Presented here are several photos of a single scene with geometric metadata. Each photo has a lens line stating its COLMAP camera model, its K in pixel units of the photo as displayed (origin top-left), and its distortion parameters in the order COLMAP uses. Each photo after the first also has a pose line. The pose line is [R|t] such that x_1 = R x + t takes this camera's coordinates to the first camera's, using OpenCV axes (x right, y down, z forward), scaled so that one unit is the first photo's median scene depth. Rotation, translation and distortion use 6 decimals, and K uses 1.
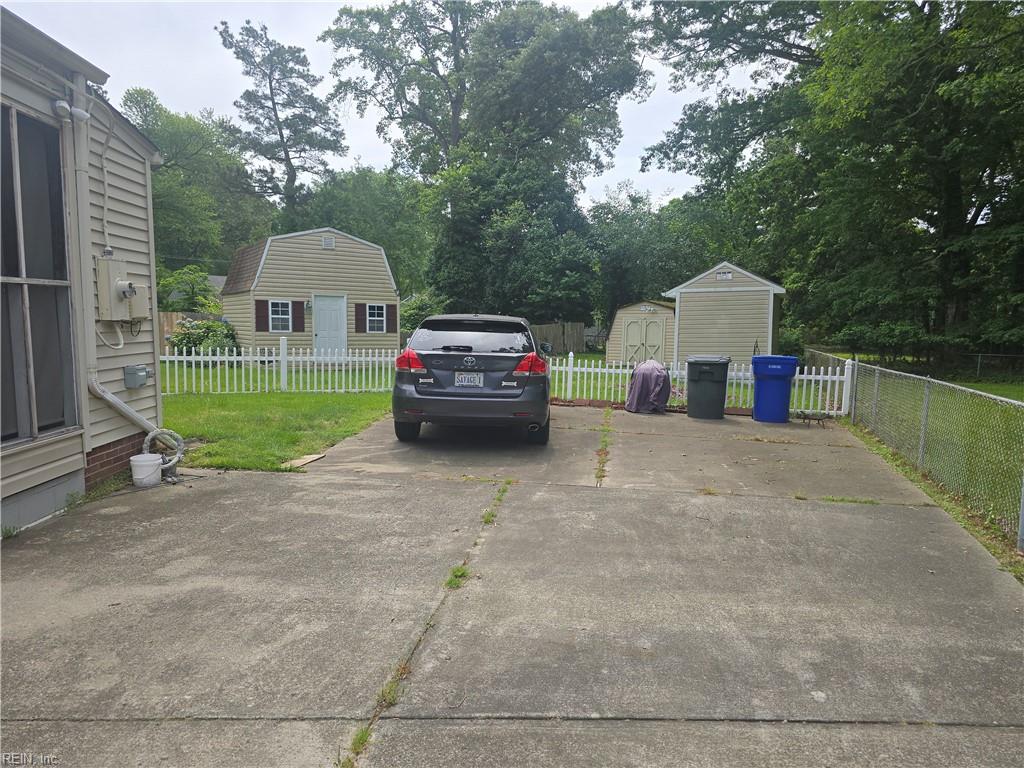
lens RADIAL K [[693.4, 0, 512.0], [0, 693.4, 397.0], [0, 0, 1]] dist [0.039365, -0.030272]
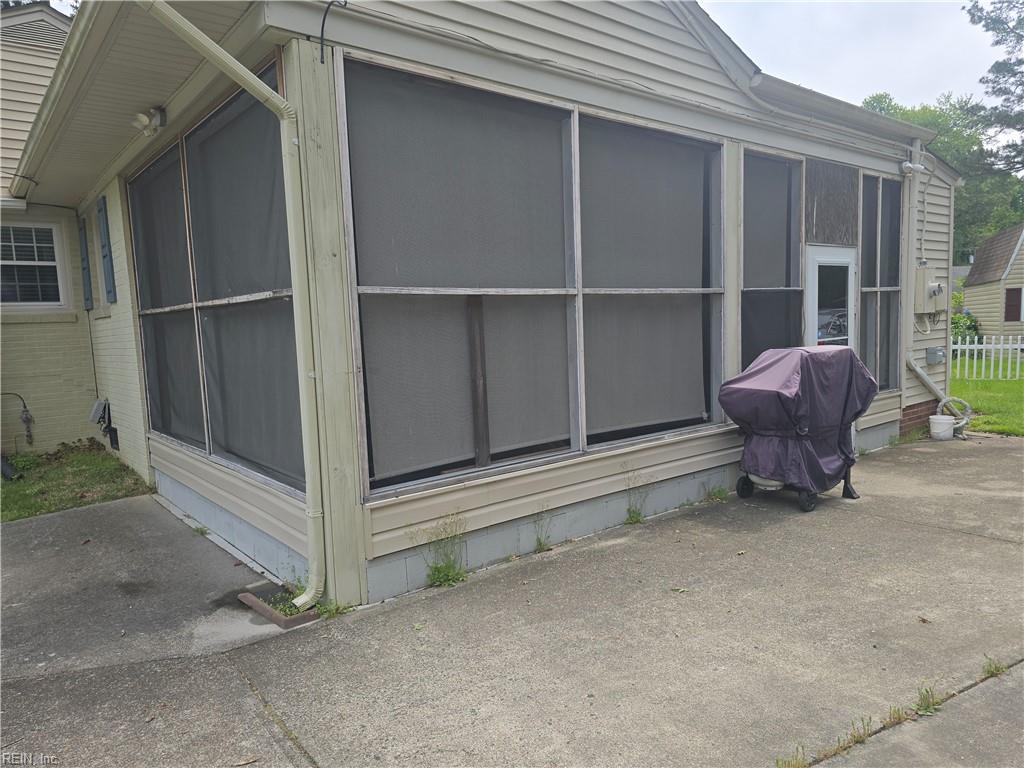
lens RADIAL K [[693.4, 0, 512.0], [0, 693.4, 397.0], [0, 0, 1]] dist [0.039365, -0.030272]
pose [[0.592601, 0.043816, -0.804303, 0.047053], [-0.040846, 0.998869, 0.024321, 0.046682], [0.804460, 0.018440, 0.593721, -0.394907]]
